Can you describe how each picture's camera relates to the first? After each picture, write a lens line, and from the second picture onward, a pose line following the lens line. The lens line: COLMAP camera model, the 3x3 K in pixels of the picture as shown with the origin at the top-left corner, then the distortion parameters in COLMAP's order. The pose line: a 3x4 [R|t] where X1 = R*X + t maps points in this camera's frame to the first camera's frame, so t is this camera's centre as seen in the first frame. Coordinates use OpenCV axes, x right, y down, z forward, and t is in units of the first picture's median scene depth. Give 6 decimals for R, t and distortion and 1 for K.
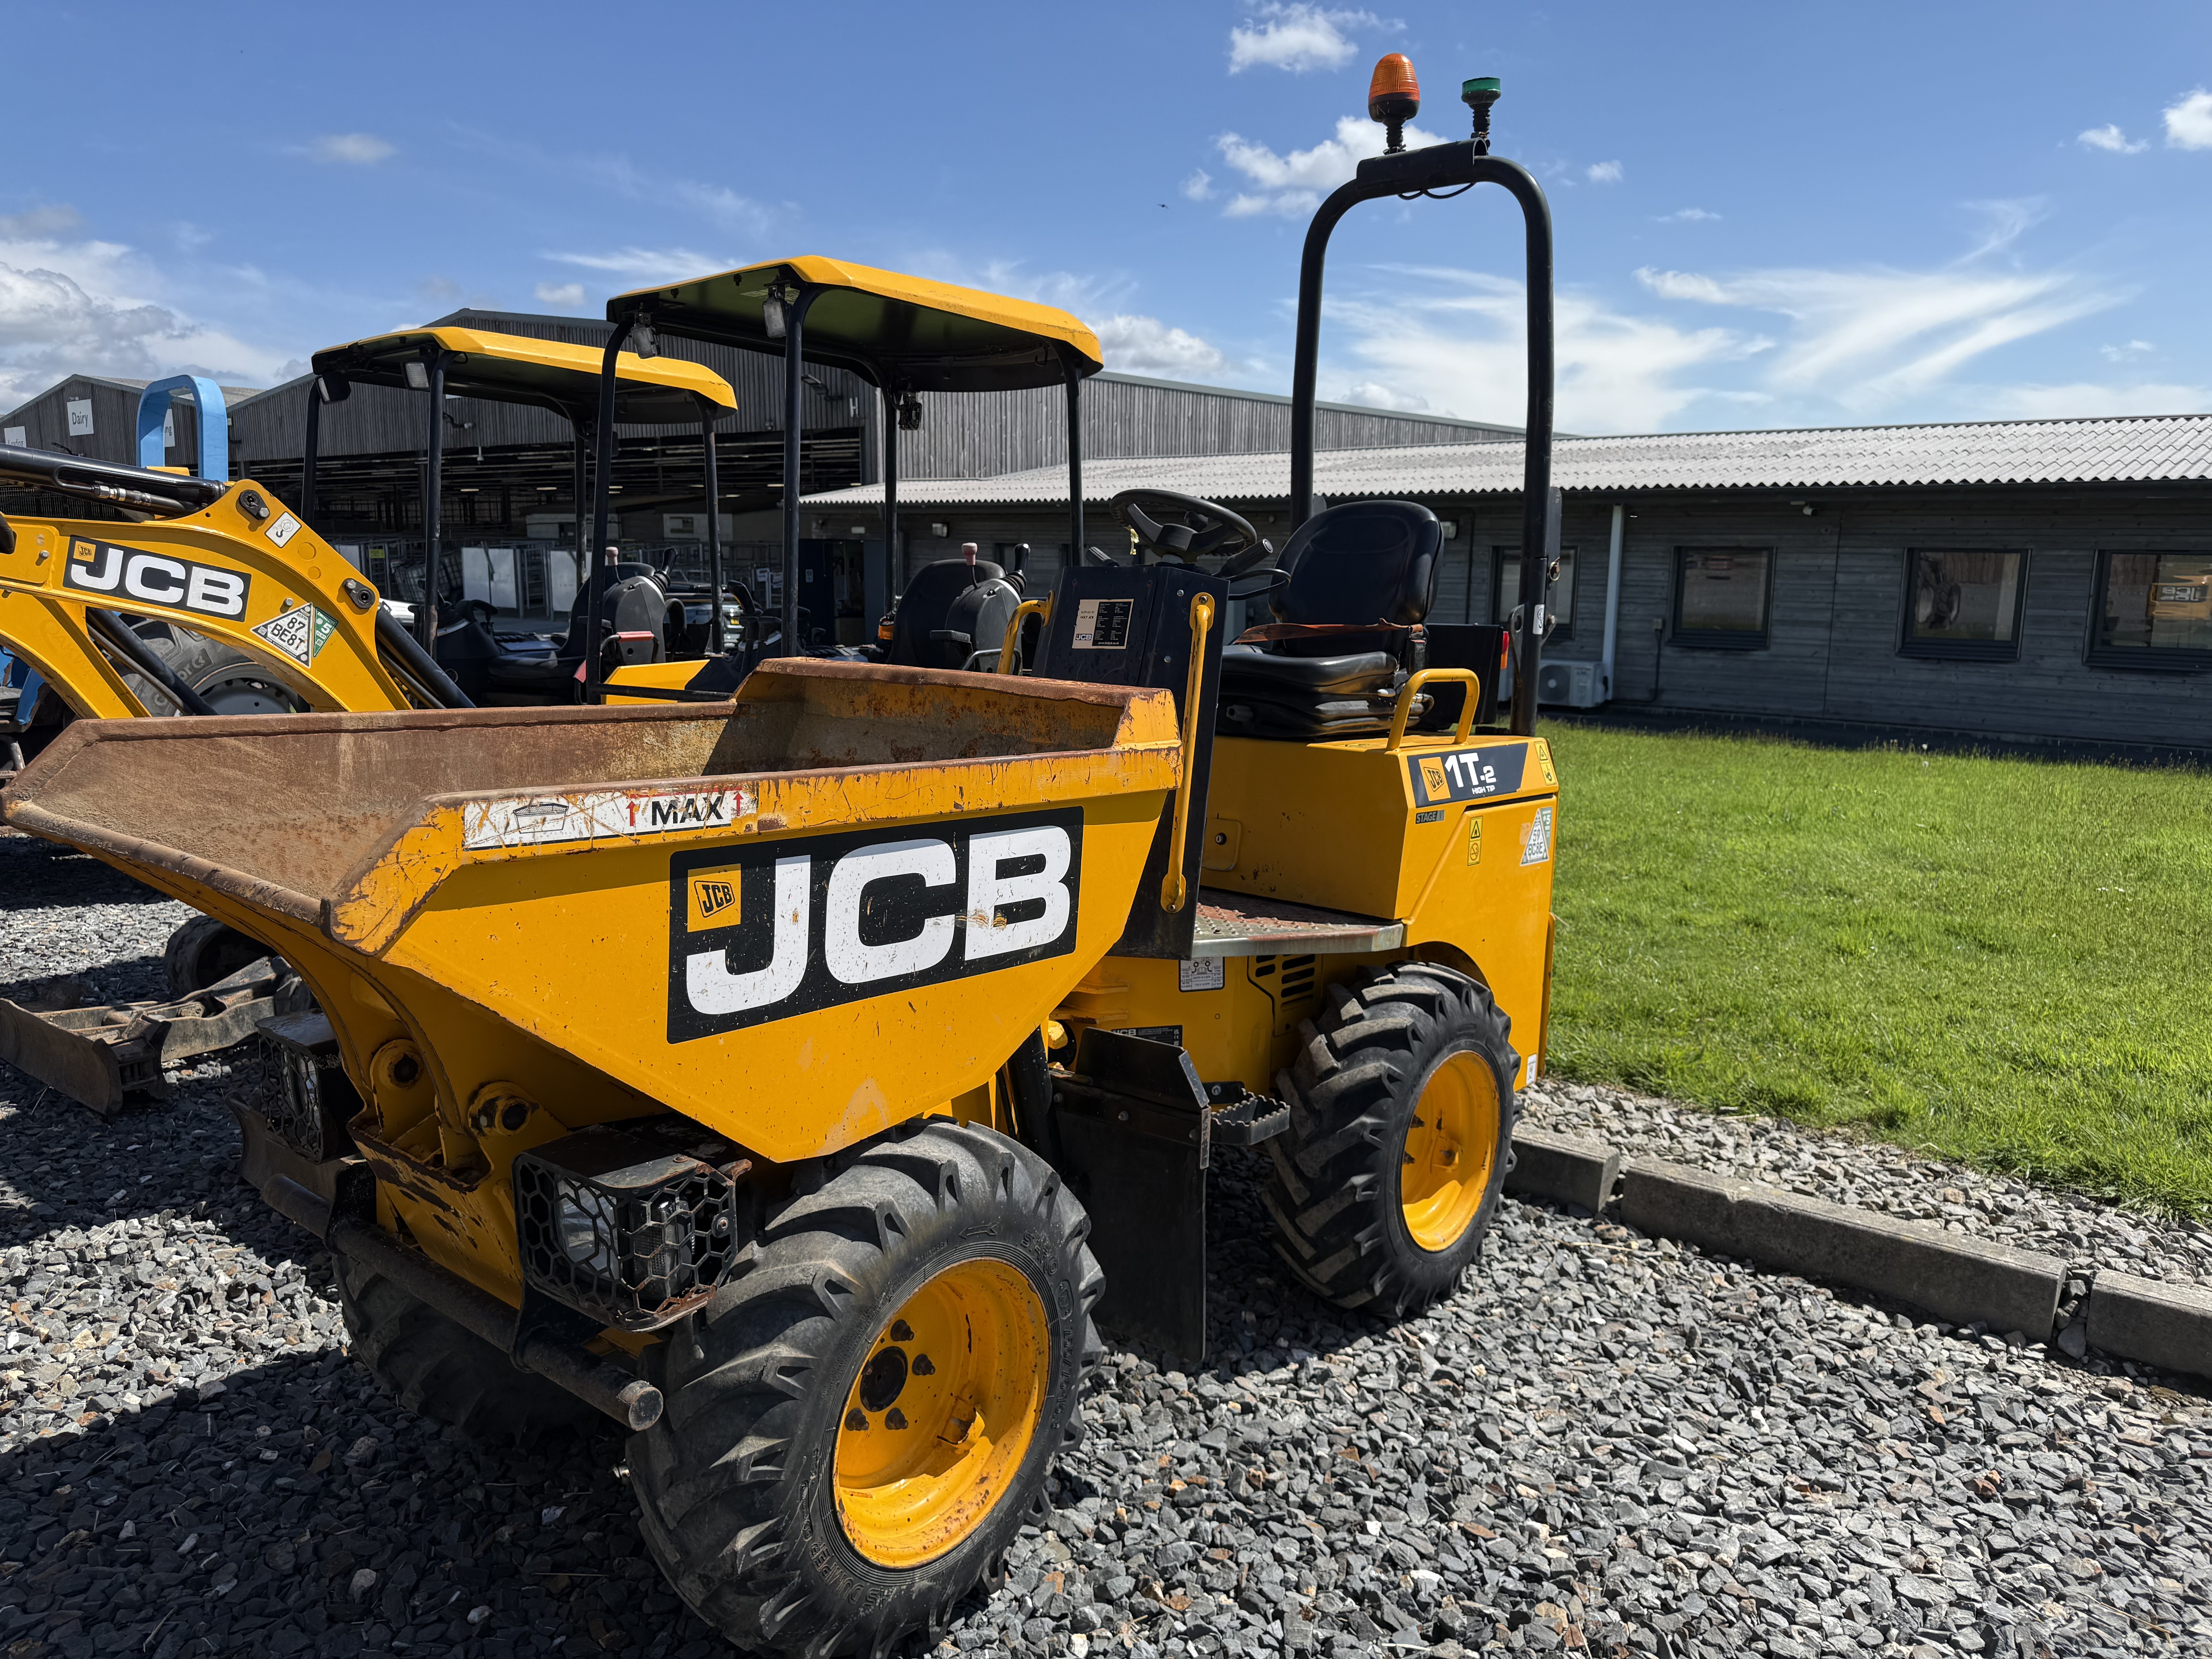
lens RADIAL K [[1555.2, 0, 1066.8], [0, 1555.2, 831.9], [0, 0, 1]] dist [0.103737, -0.183700]
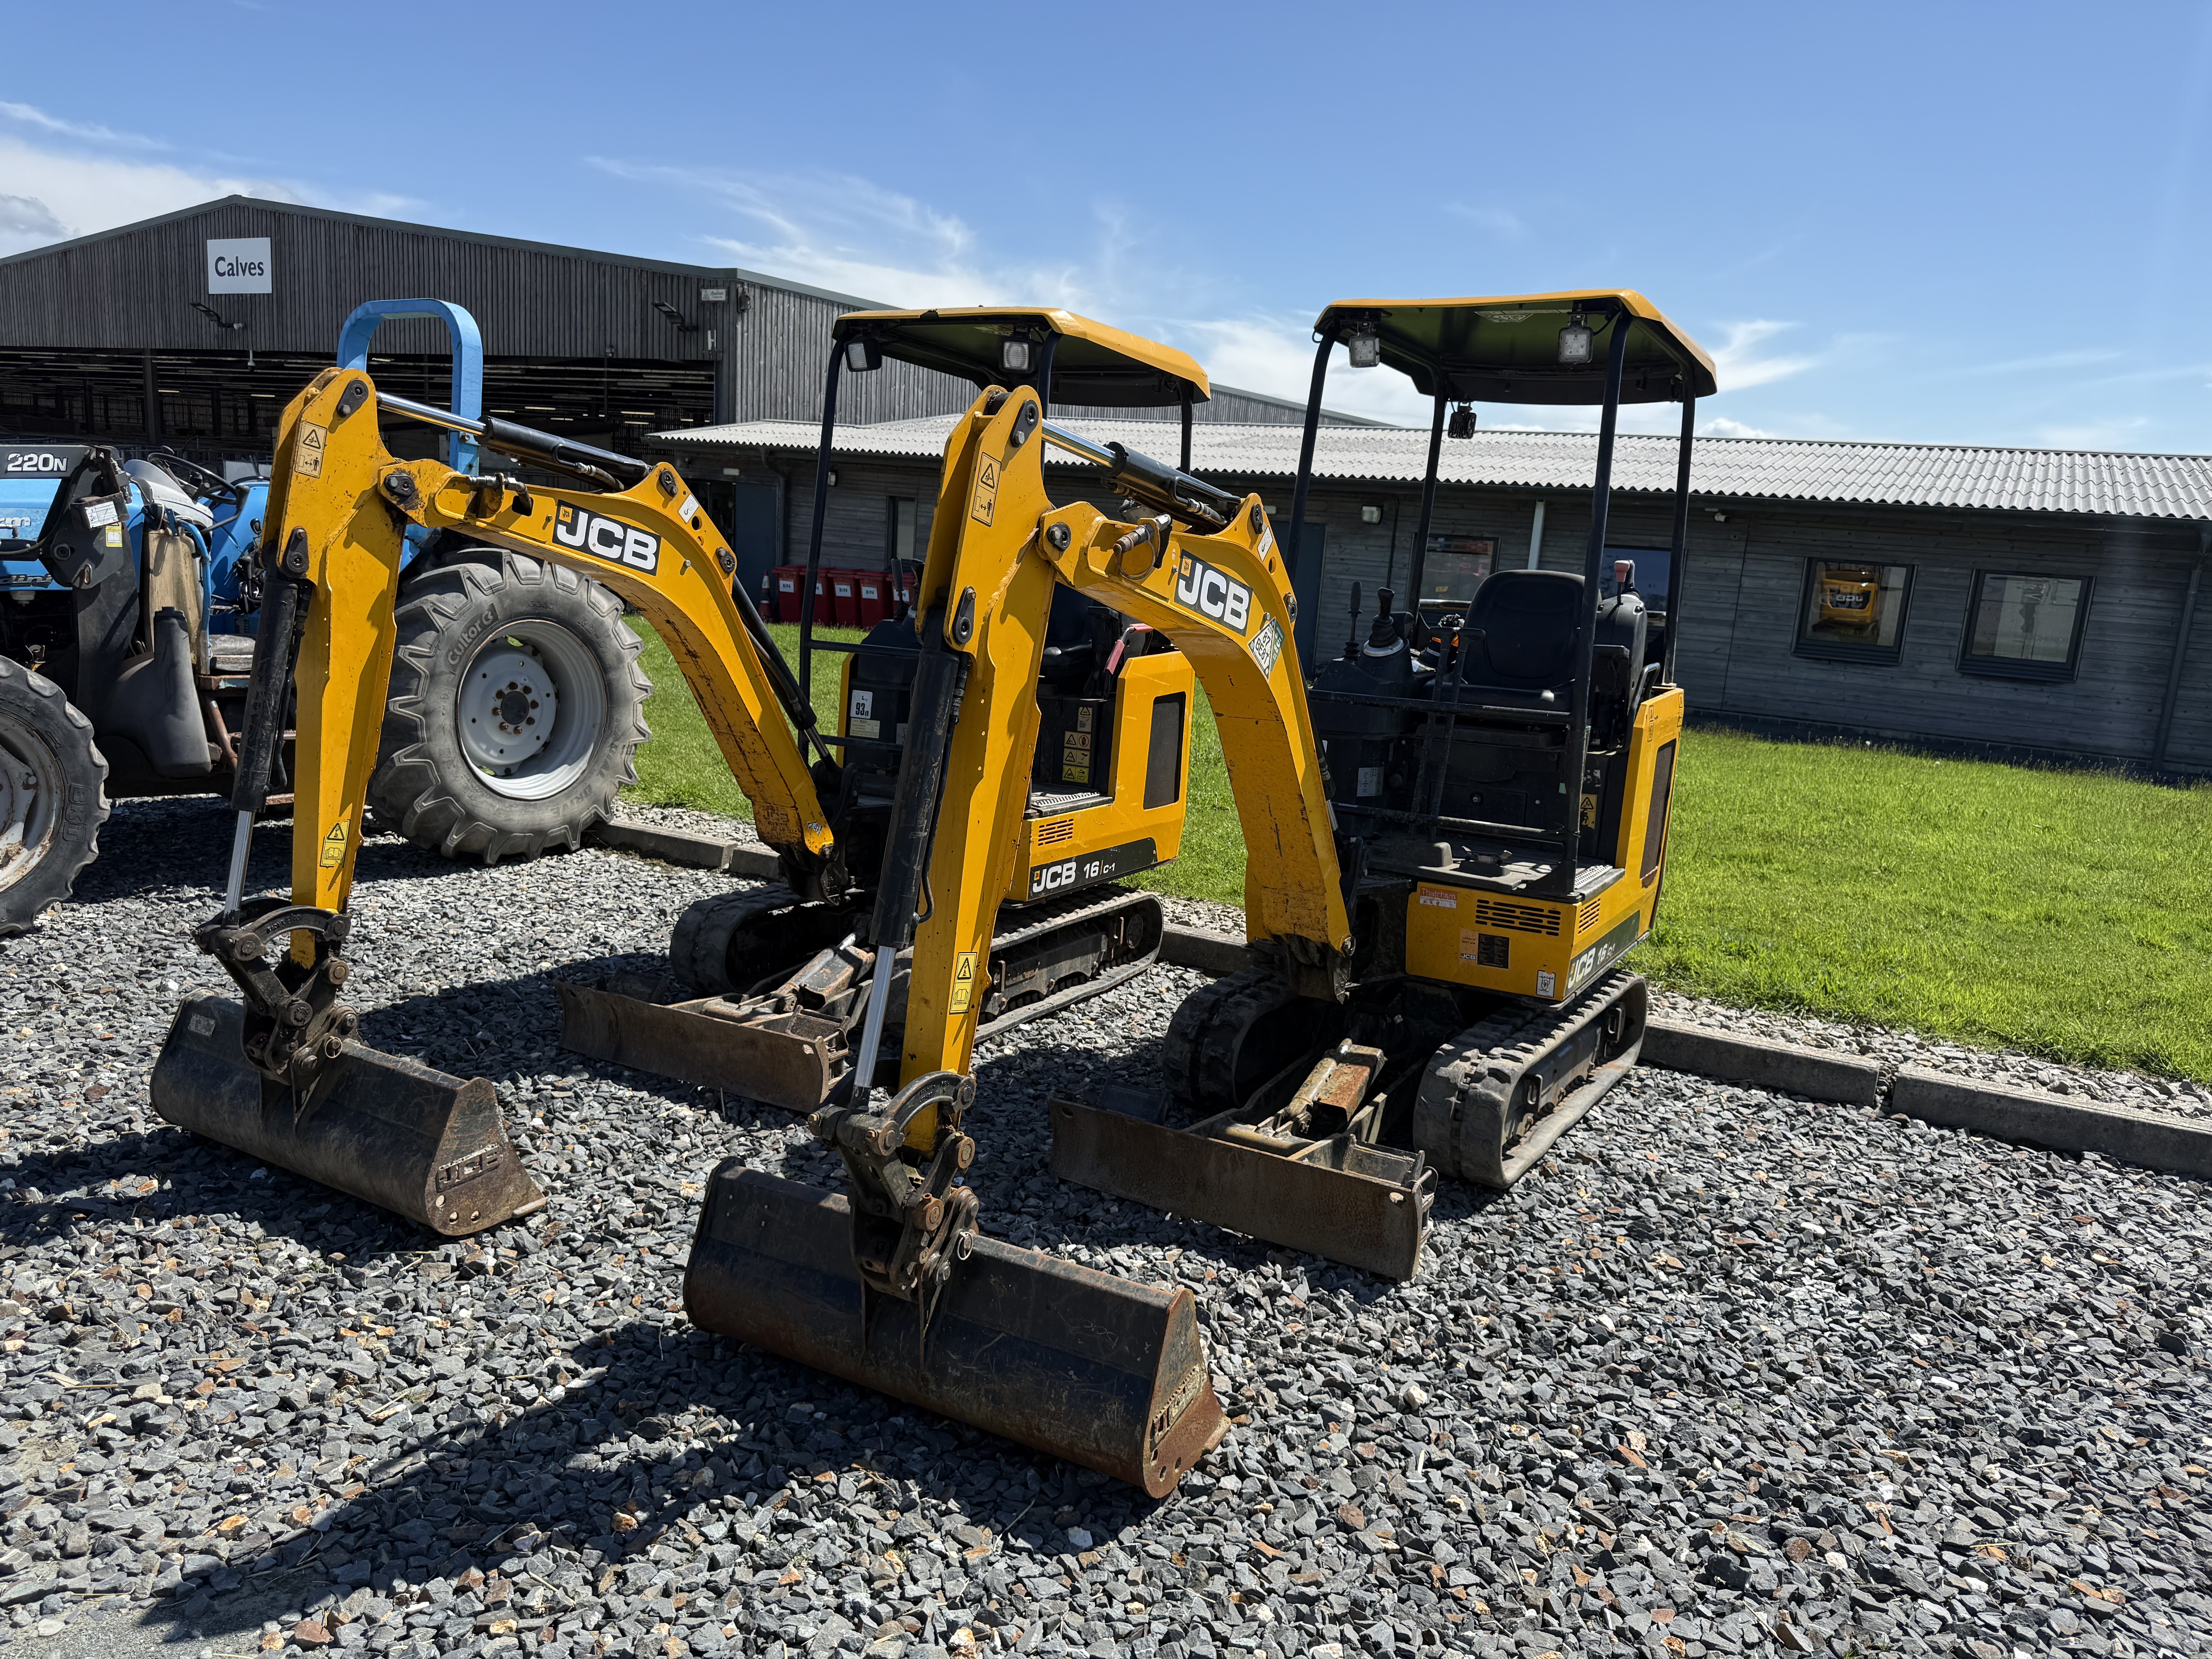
lens RADIAL K [[1583.0, 0, 1077.8], [0, 1583.0, 835.1], [0, 0, 1]] dist [0.003559, -0.002872]
pose [[0.981598, 0.017991, 0.190110, -0.863978], [-0.024014, 0.999278, 0.029426, -0.035102], [-0.189443, -0.033450, 0.981322, 0.030845]]
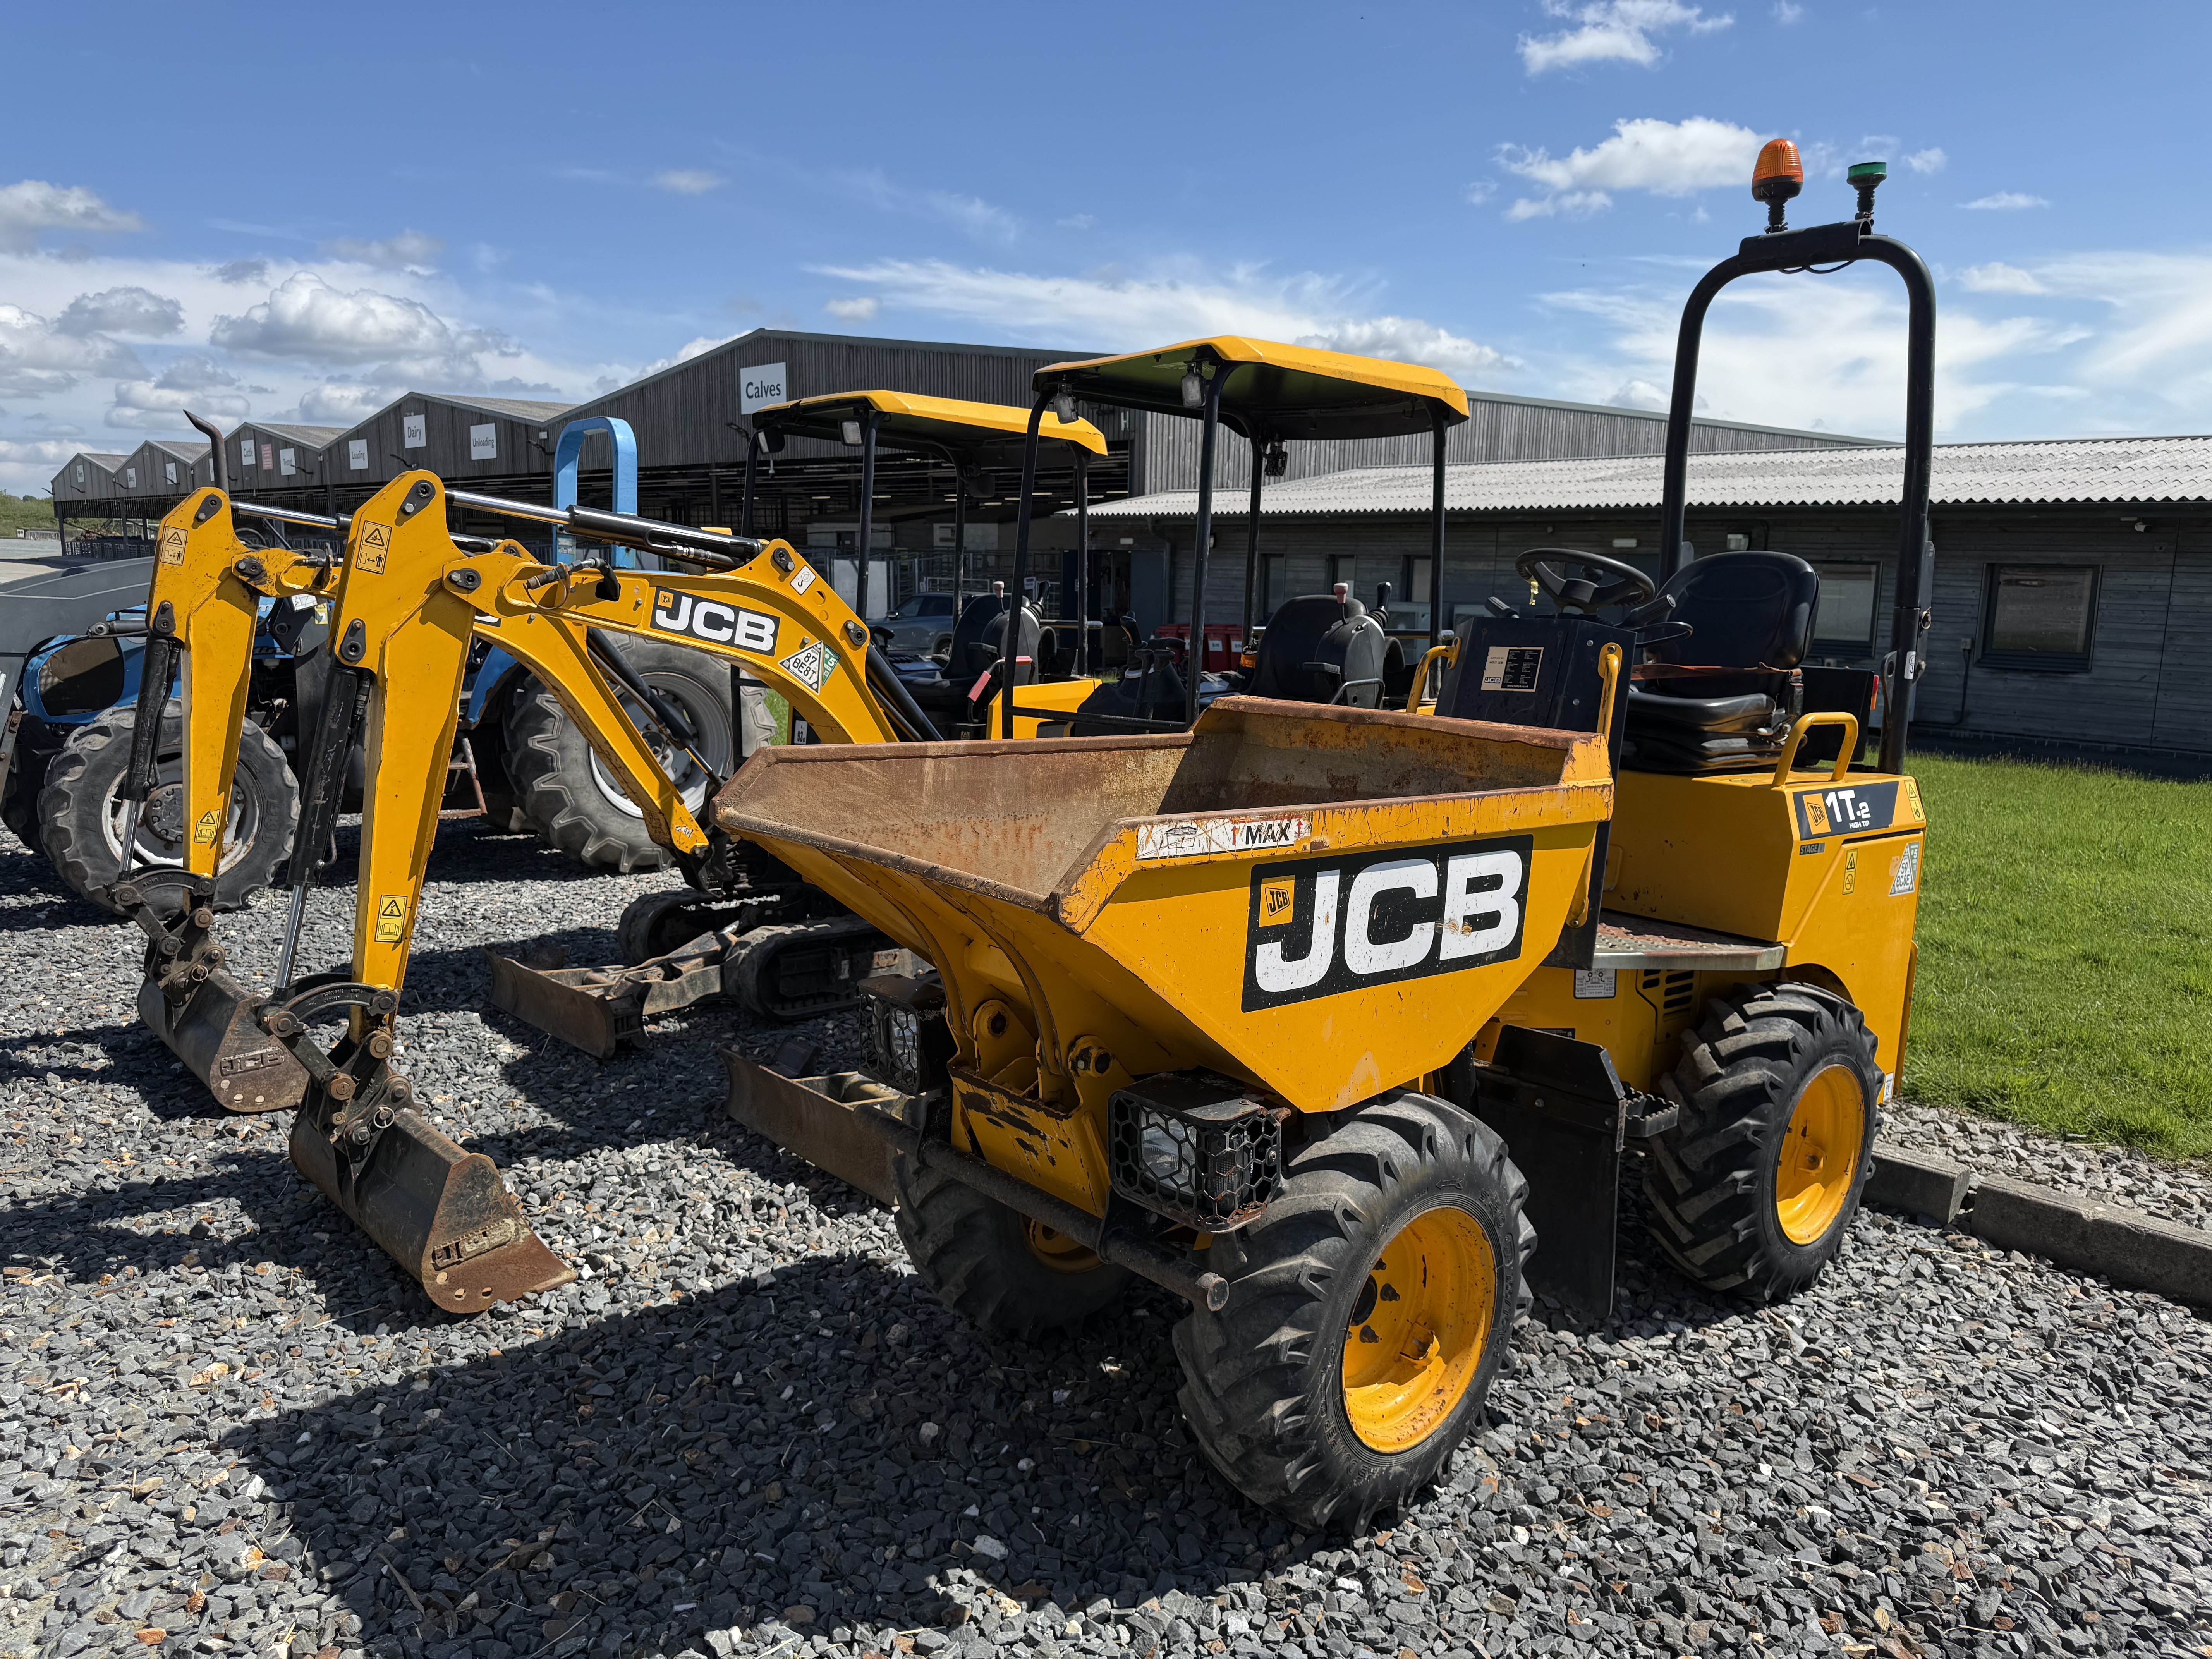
lens RADIAL K [[1559.2, 0, 1064.0], [0, 1559.2, 837.1], [0, 0, 1]] dist [0.040372, -0.046459]
pose [[0.988419, 0.031478, -0.148447, -0.123572], [-0.031200, 0.999504, 0.004198, -0.006097], [0.148505, 0.000482, 0.988911, -0.165947]]
